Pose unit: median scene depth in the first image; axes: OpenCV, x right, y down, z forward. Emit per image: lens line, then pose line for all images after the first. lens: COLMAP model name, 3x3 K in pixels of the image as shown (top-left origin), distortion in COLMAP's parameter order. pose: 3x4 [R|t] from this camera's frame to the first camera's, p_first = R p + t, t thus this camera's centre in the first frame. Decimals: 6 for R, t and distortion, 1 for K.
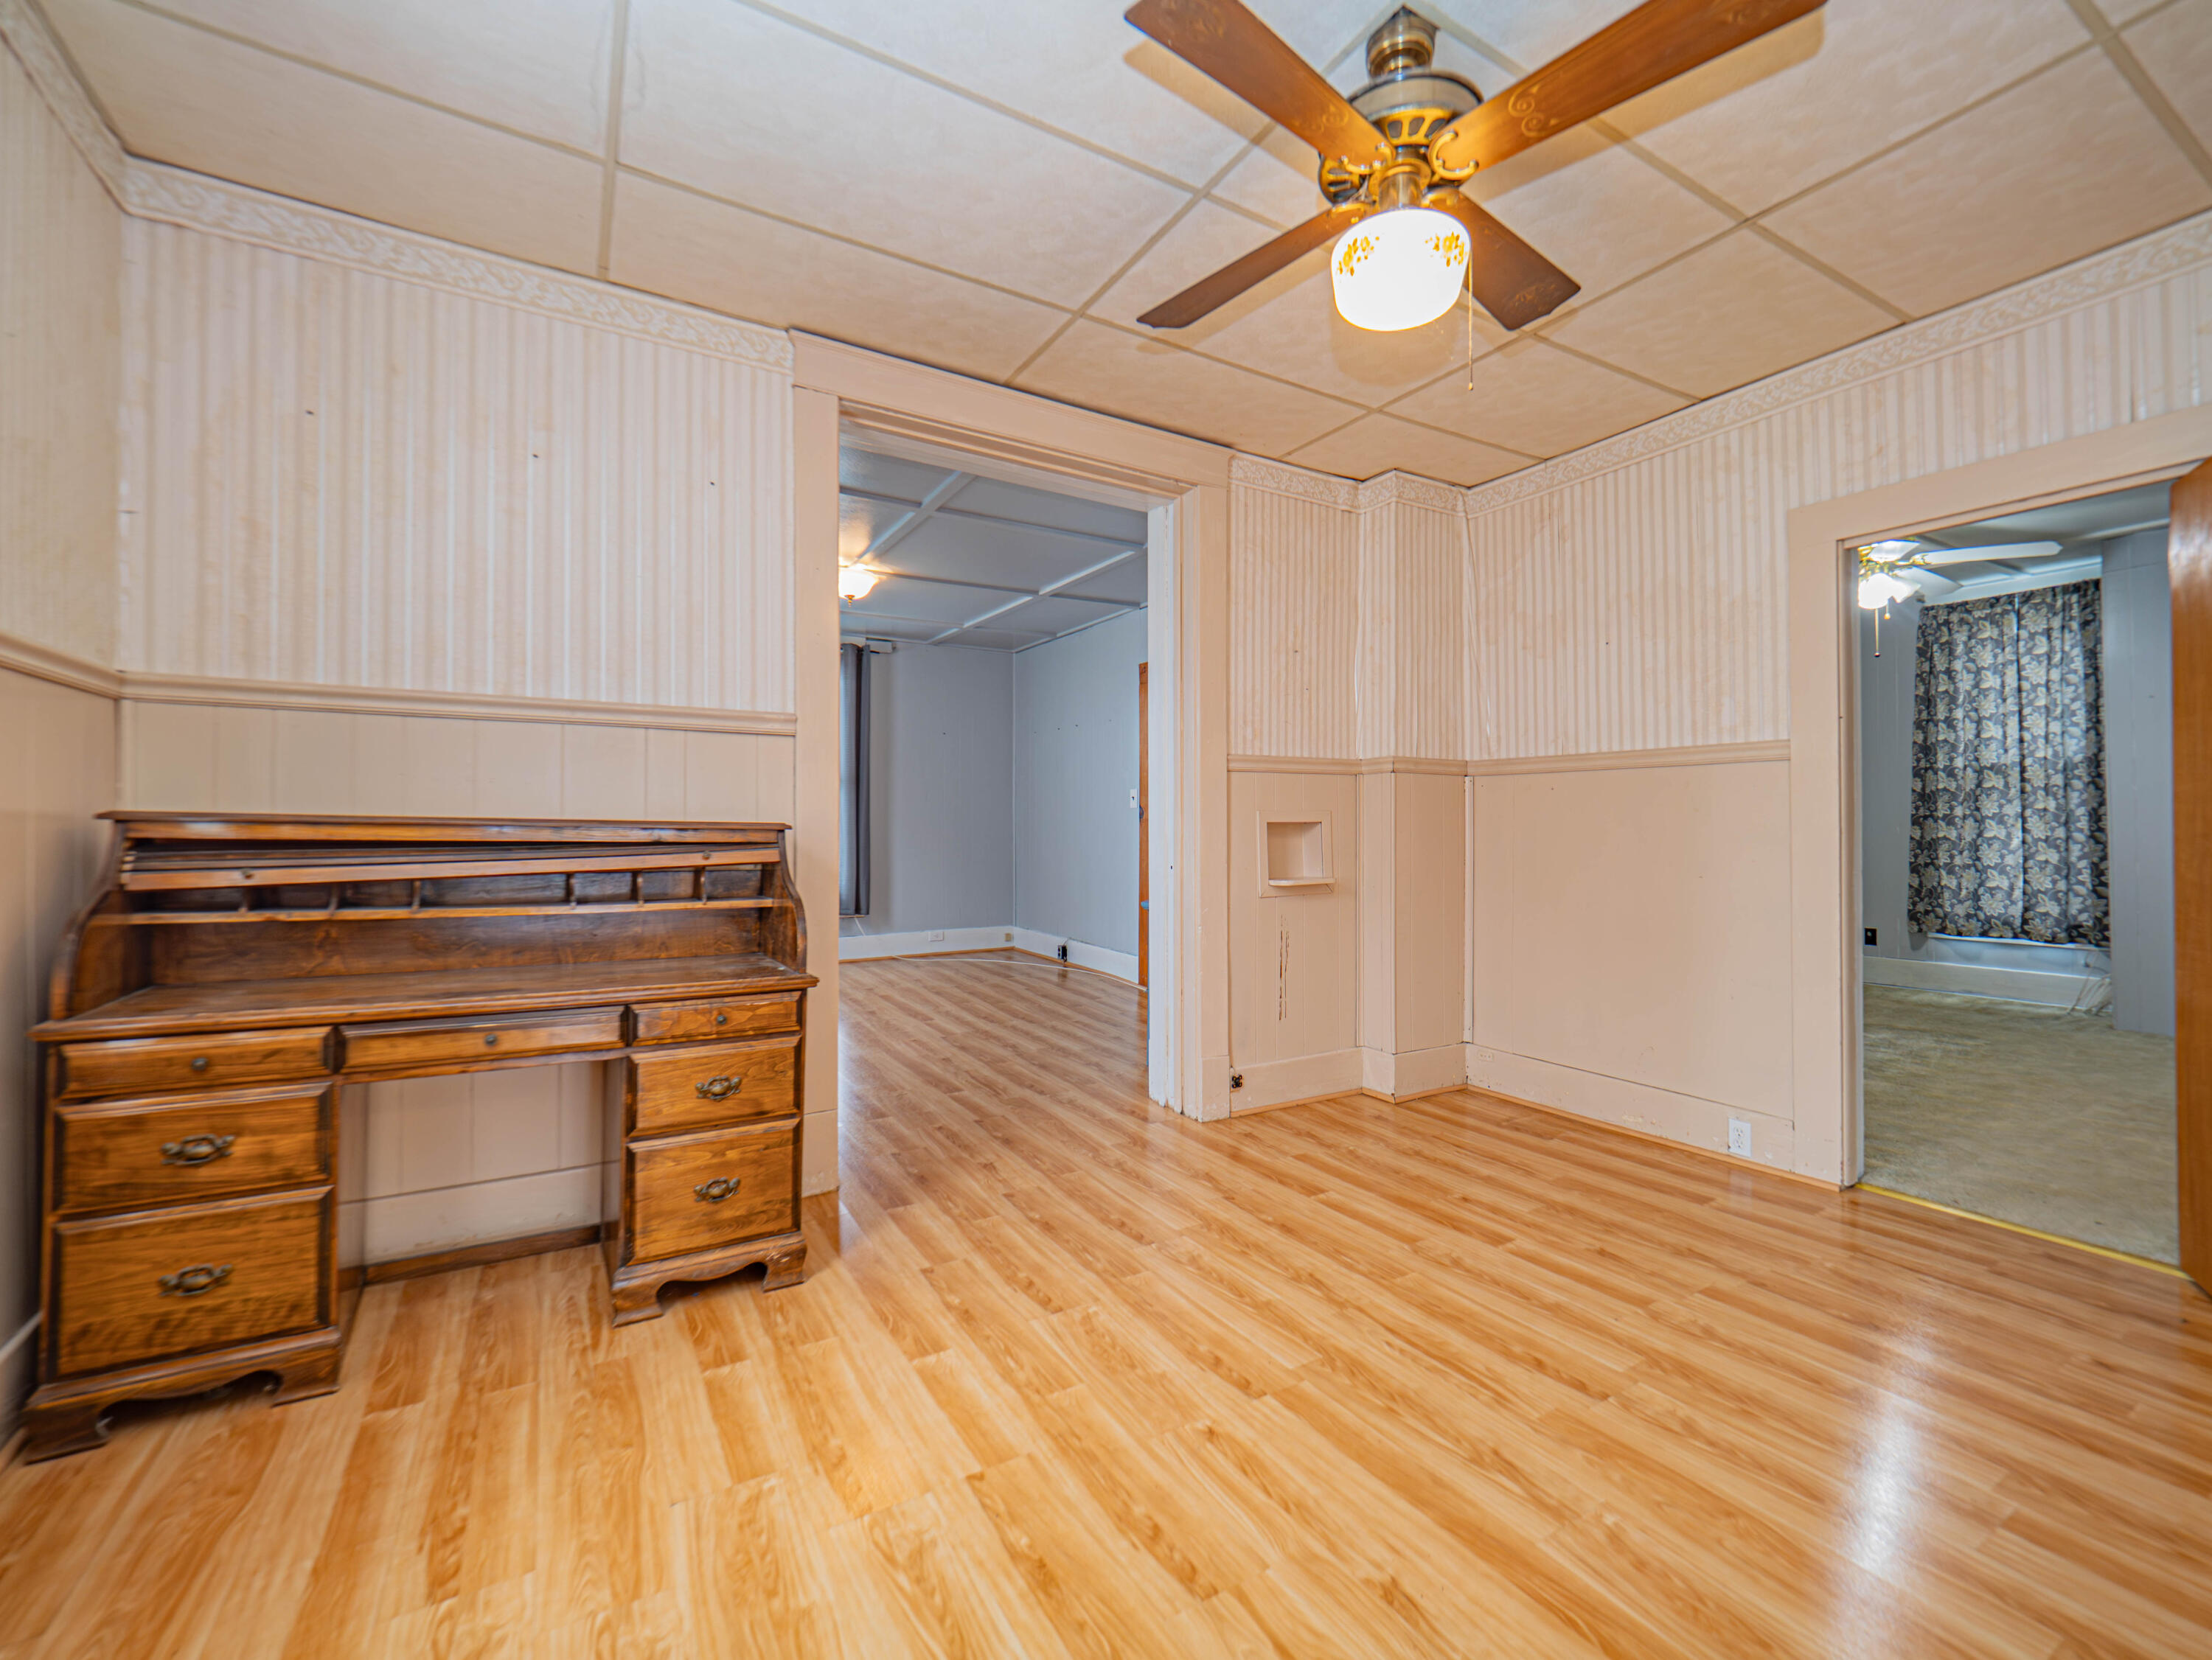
lens RADIAL K [[927.0, 0, 1095.4], [0, 927.0, 815.4], [0, 0, 1]] dist [0.004566, -0.006124]
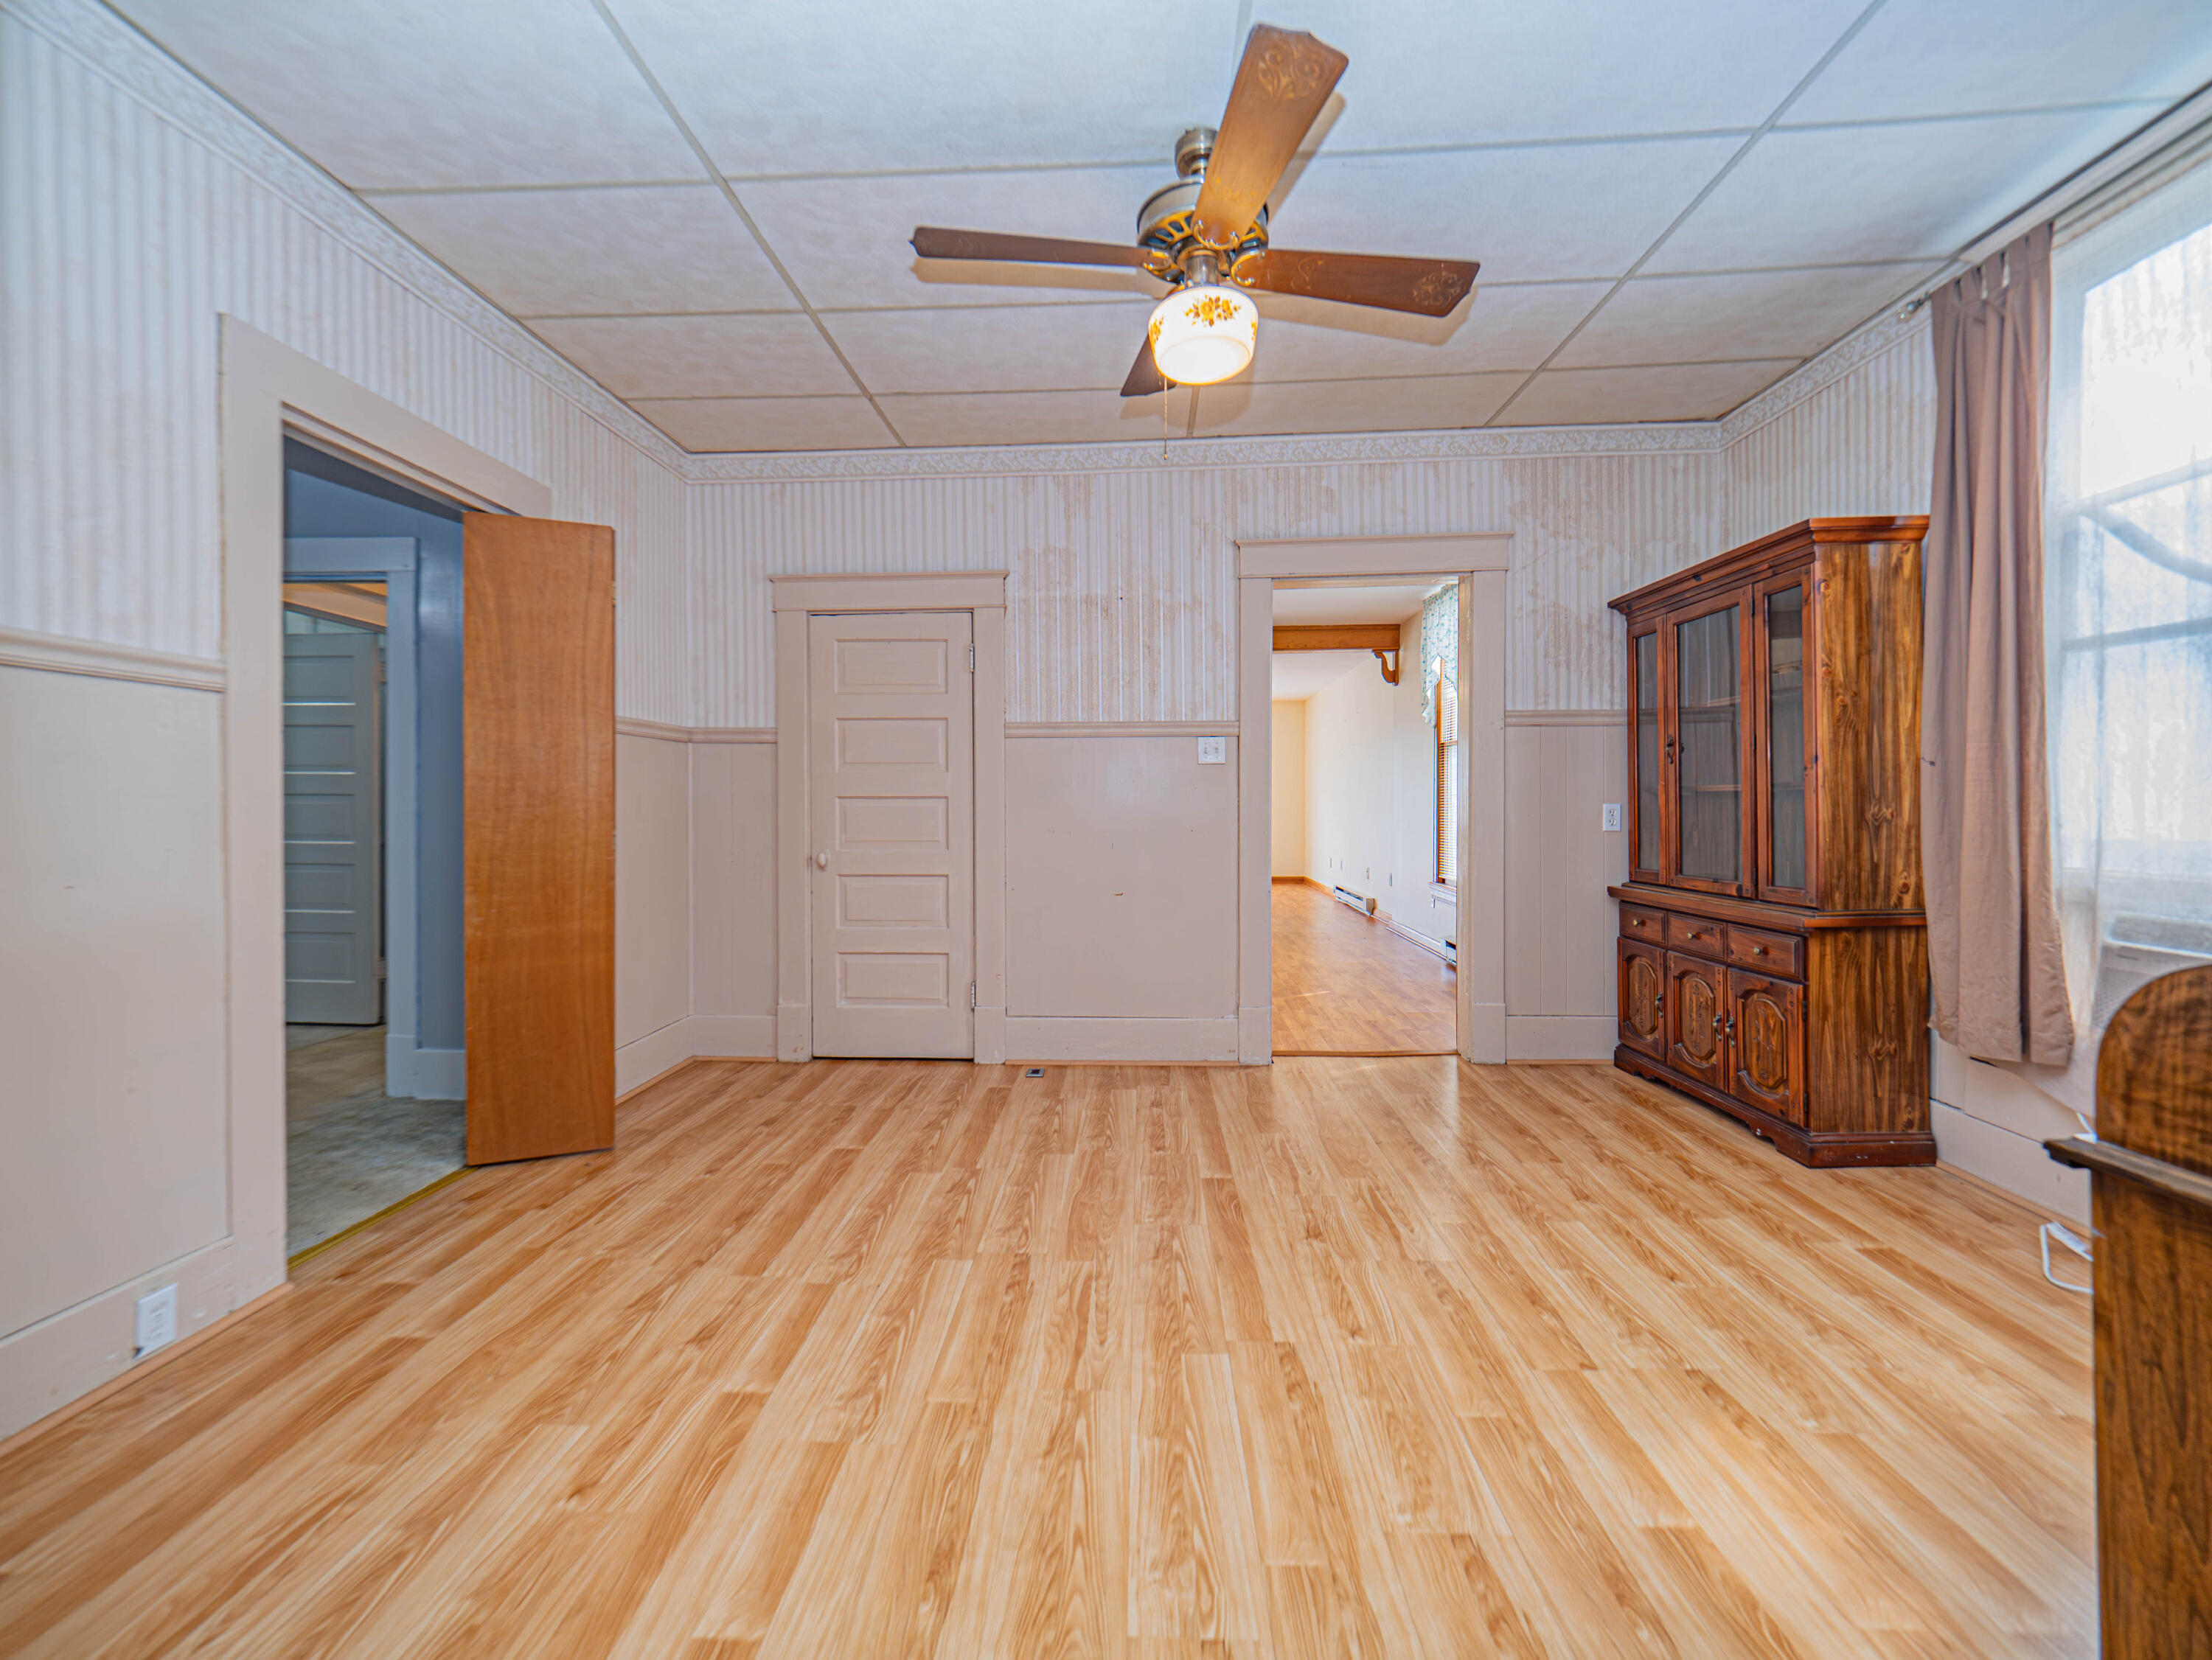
lens RADIAL K [[927.0, 0, 1108.7], [0, 927.0, 791.5], [0, 0, 1]] dist [0.004566, -0.006124]
pose [[-0.842234, 0.009186, 0.539034, -0.196709], [-0.004431, 0.999703, -0.023959, 0.035707], [-0.539094, -0.022568, -0.841943, 1.775109]]
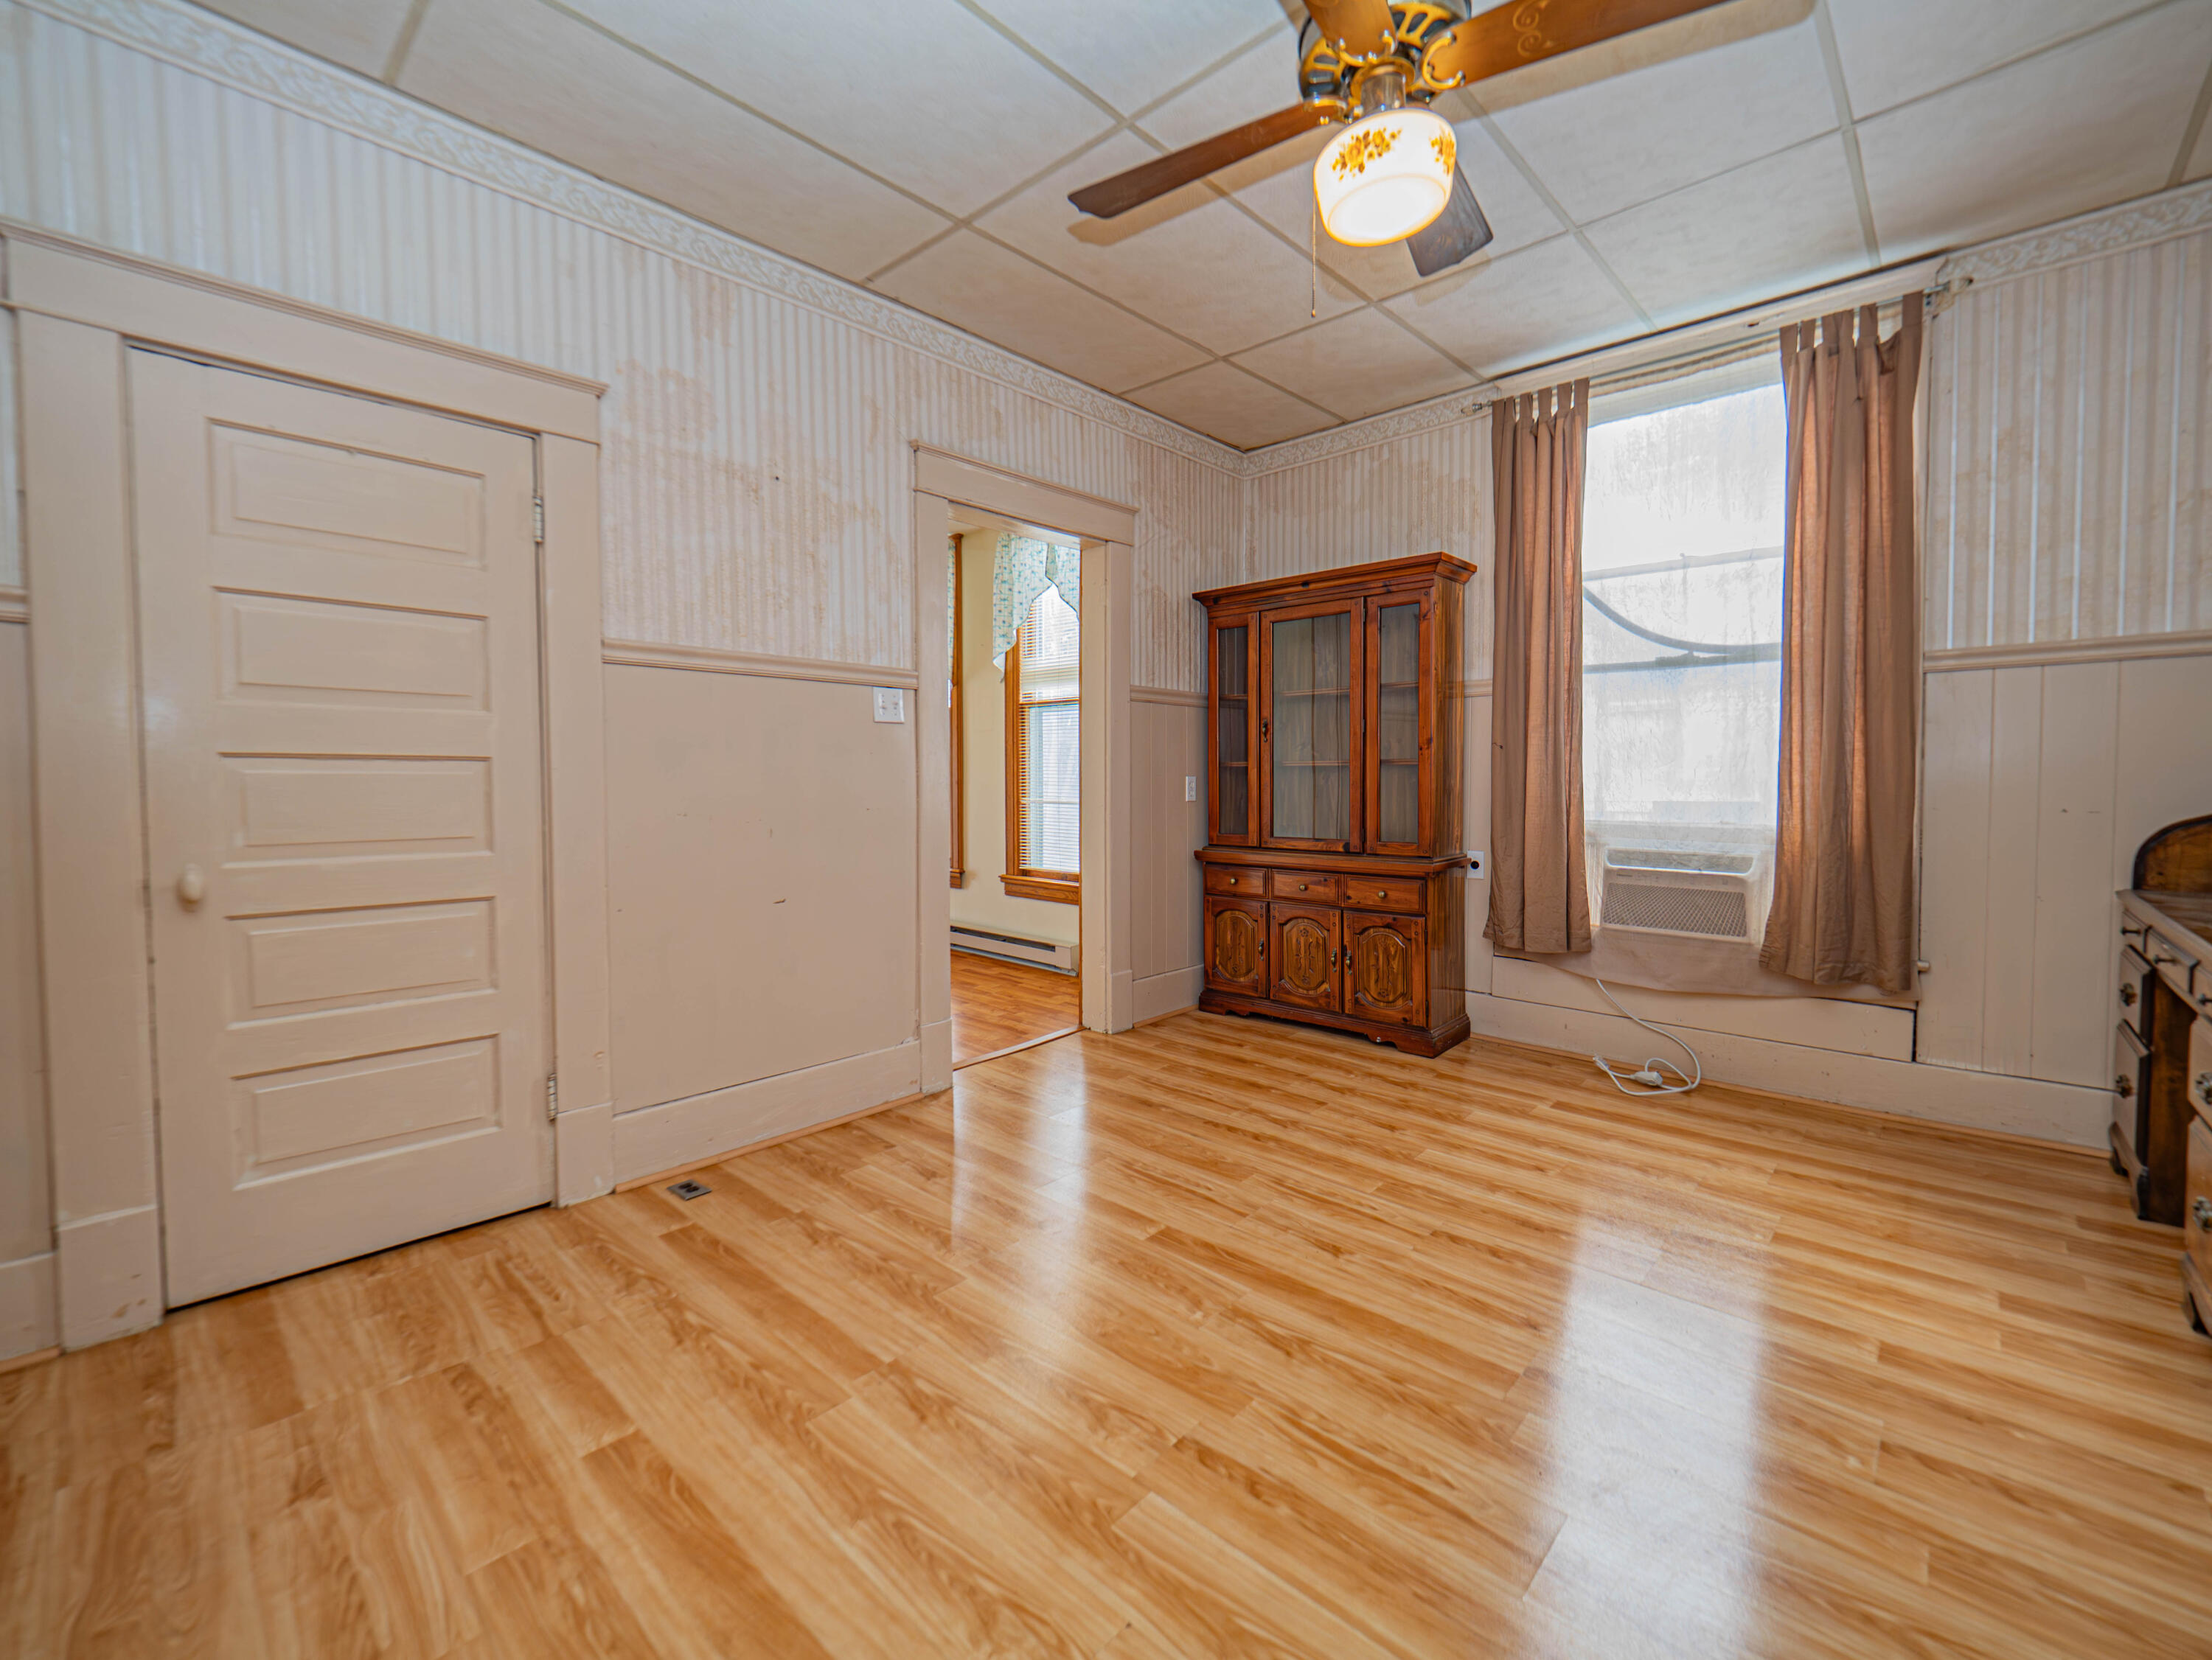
lens RADIAL K [[927.0, 0, 1089.5], [0, 927.0, 799.4], [0, 0, 1]] dist [0.004566, -0.006124]
pose [[-0.960156, 0.005846, -0.279402, 0.761274], [0.003249, 0.999947, 0.009758, 0.040815], [0.279444, 0.008461, -0.960125, 1.573992]]
